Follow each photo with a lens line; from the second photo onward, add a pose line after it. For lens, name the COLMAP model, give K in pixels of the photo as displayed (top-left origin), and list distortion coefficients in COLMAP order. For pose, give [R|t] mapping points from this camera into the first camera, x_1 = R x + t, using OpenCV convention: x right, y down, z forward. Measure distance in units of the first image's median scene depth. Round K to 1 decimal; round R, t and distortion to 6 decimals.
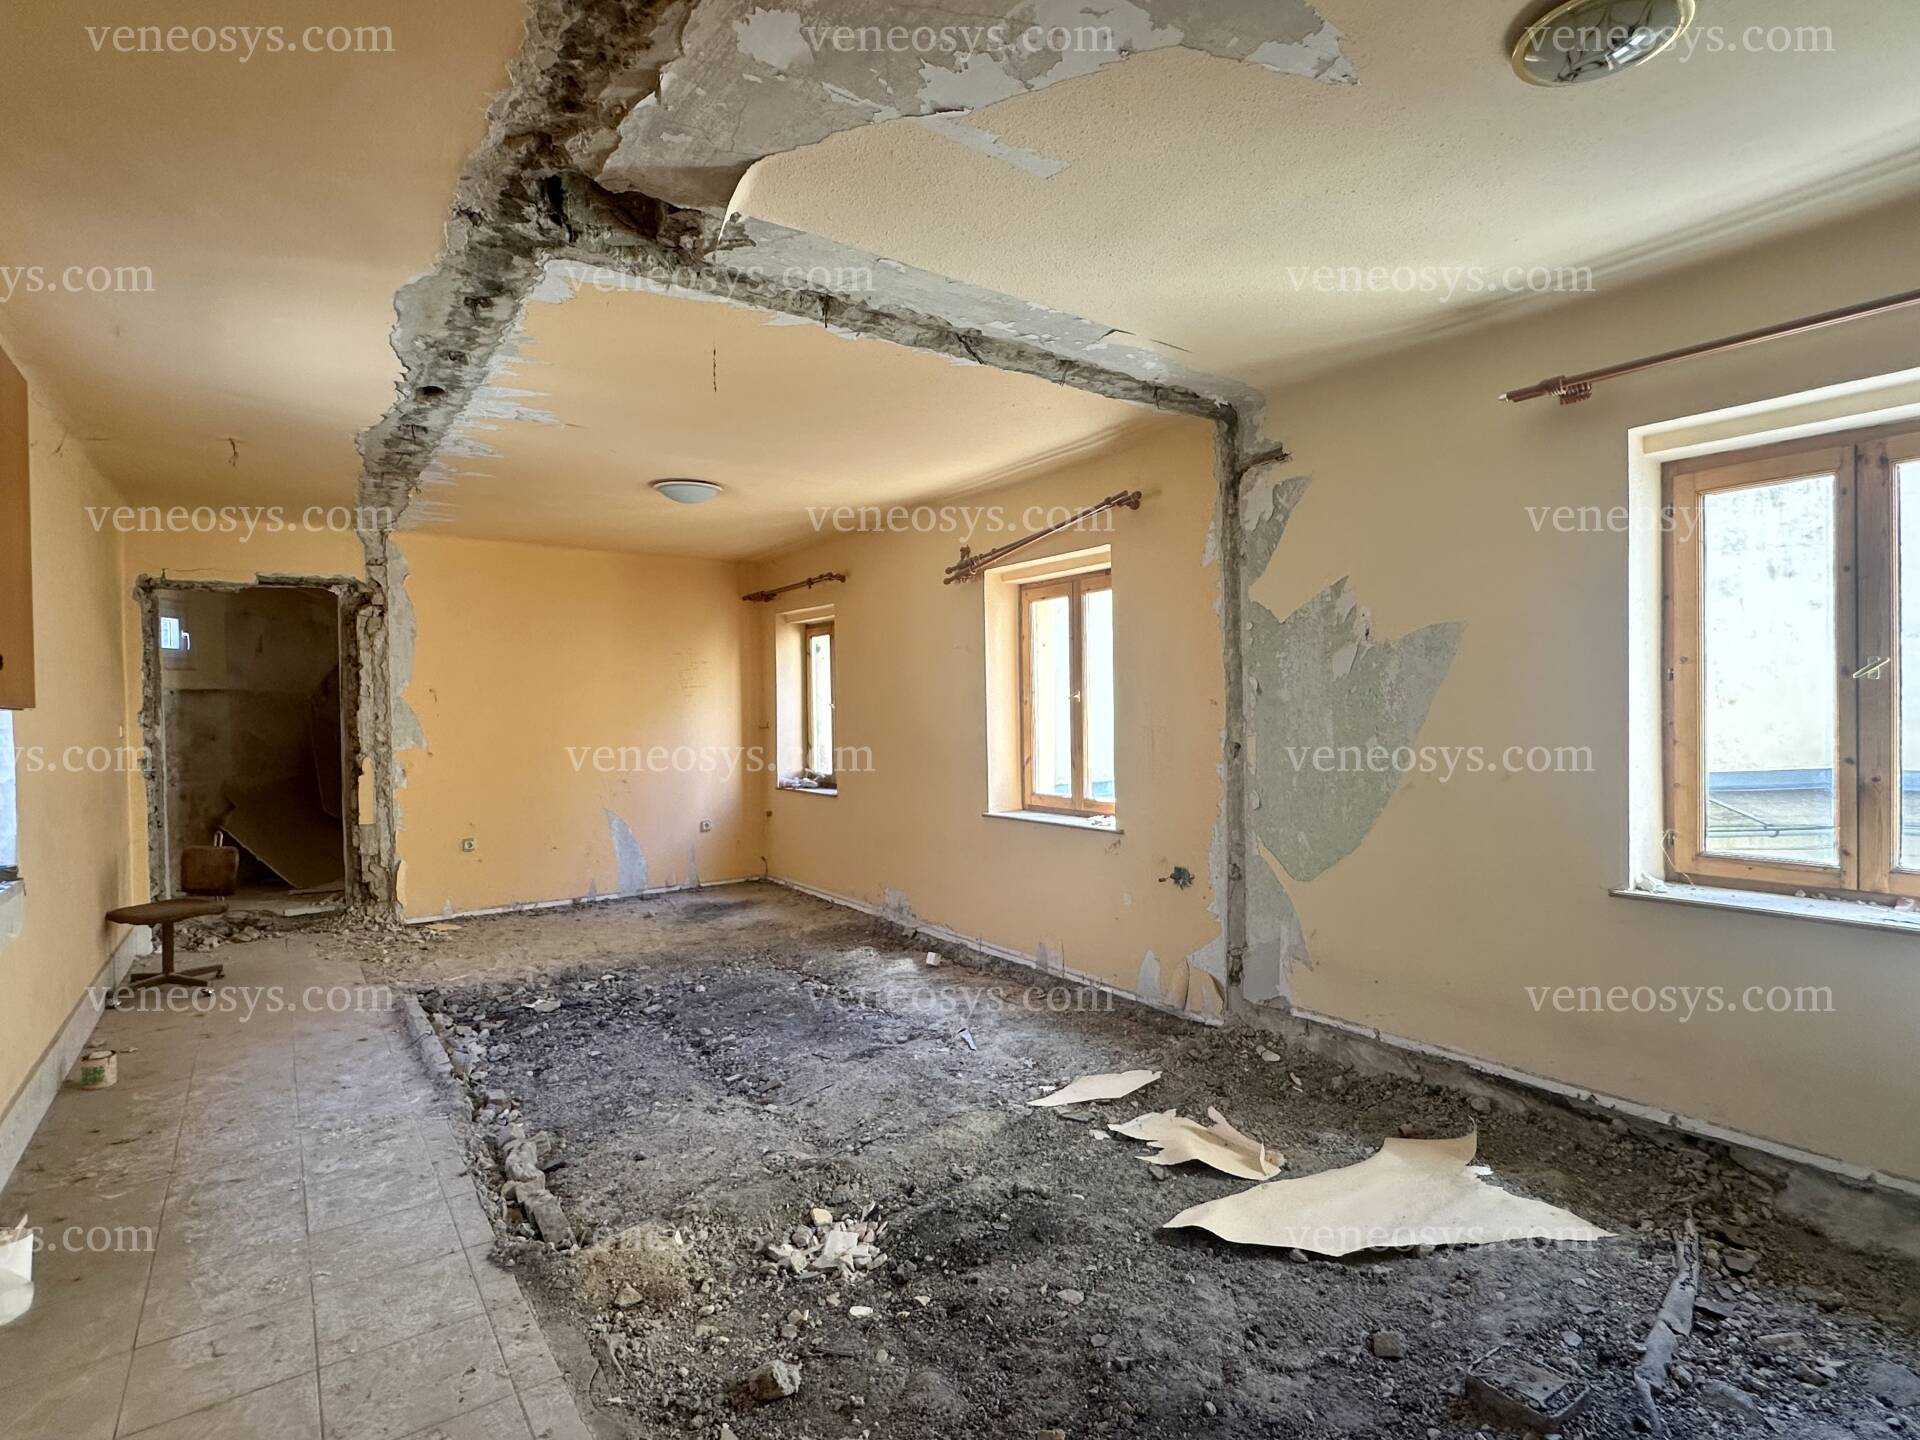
lens RADIAL K [[948.3, 0, 952.0], [0, 948.3, 722.3], [0, 0, 1]] dist [0.001225, 0.000581]
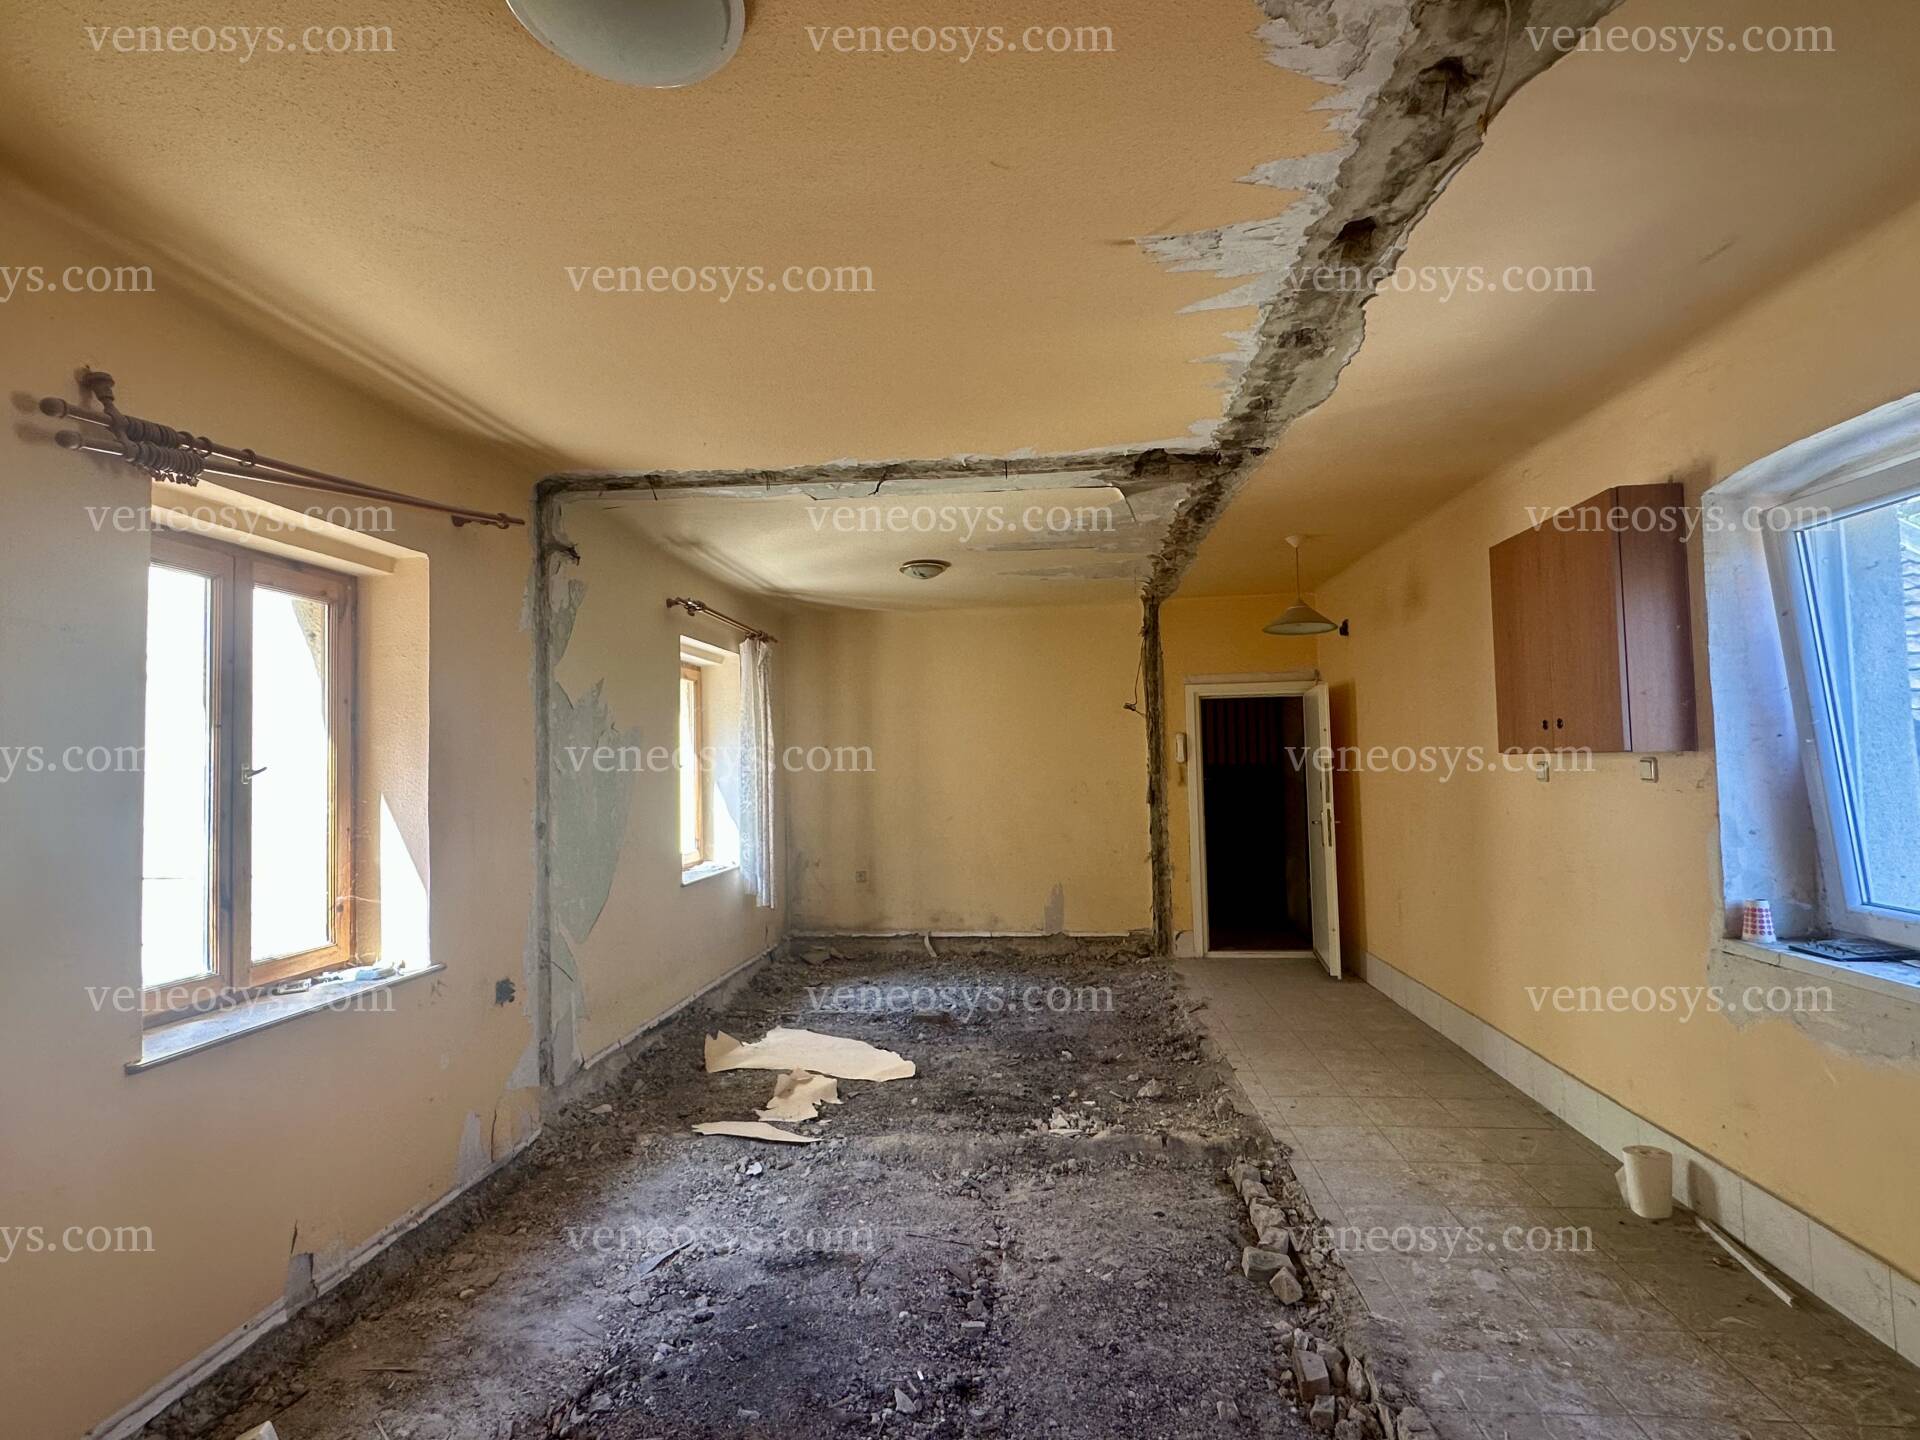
lens RADIAL K [[948.3, 0, 952.0], [0, 948.3, 722.3], [0, 0, 1]] dist [0.001225, 0.000581]
pose [[-0.740109, 0.064114, 0.669424, -0.669343], [0.043153, 0.997921, -0.047866, -0.017252], [-0.671101, -0.006538, -0.741337, 1.455471]]
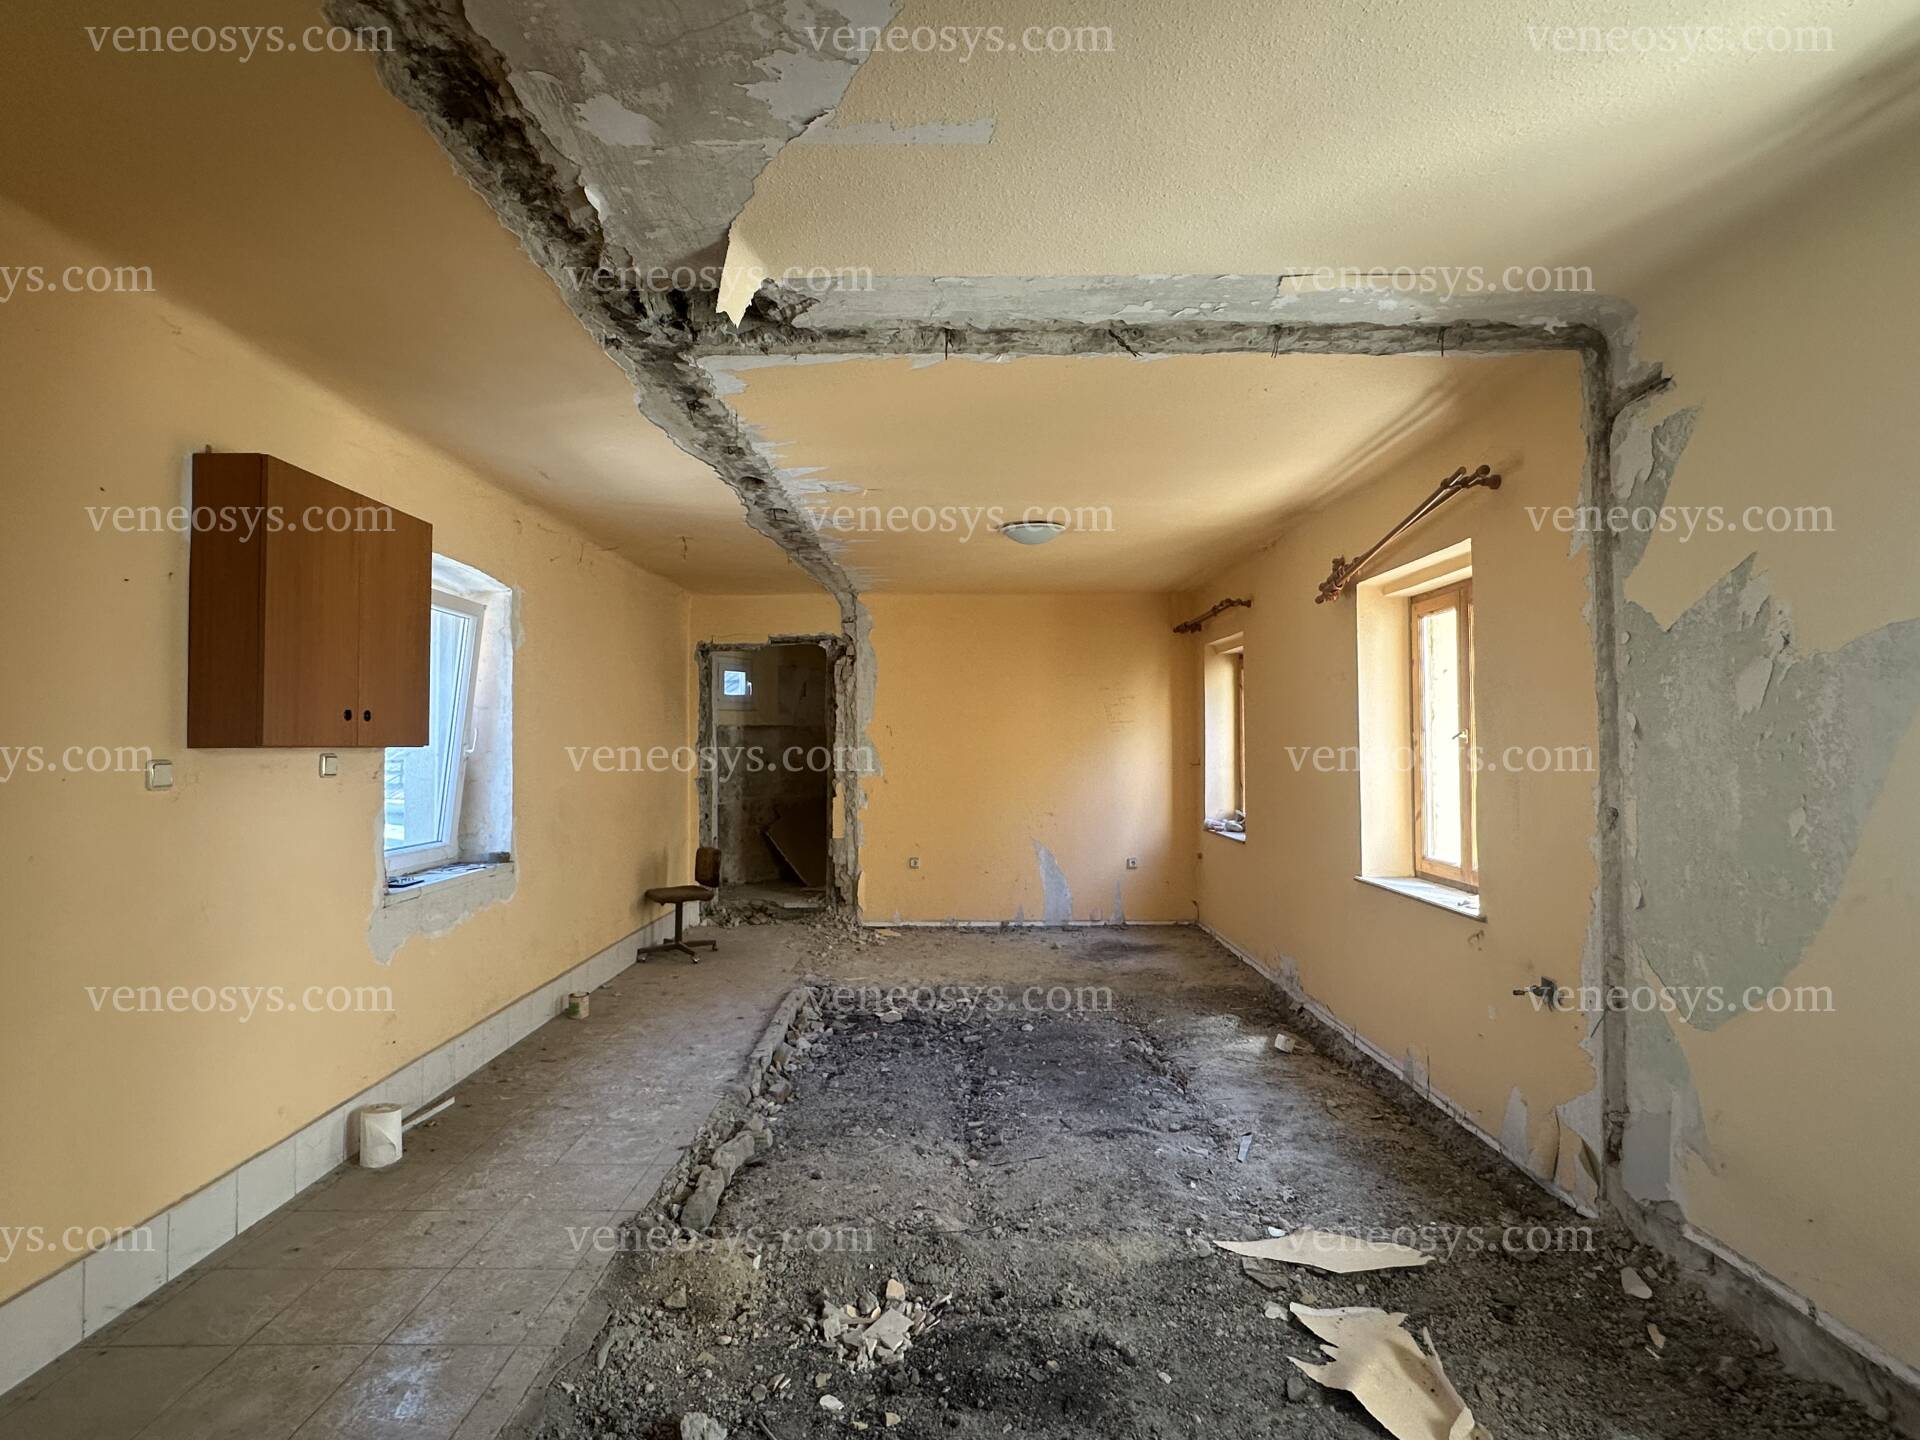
lens RADIAL K [[949.9, 0, 960.0], [0, 949.9, 720.0], [0, 0, 1]] dist [-0.000841, 0.000882]
pose [[0.814507, -0.003748, -0.580142, 0.318093], [-0.016215, 0.999441, -0.029224, -0.014605], [0.579928, 0.033210, 0.813991, 0.167544]]
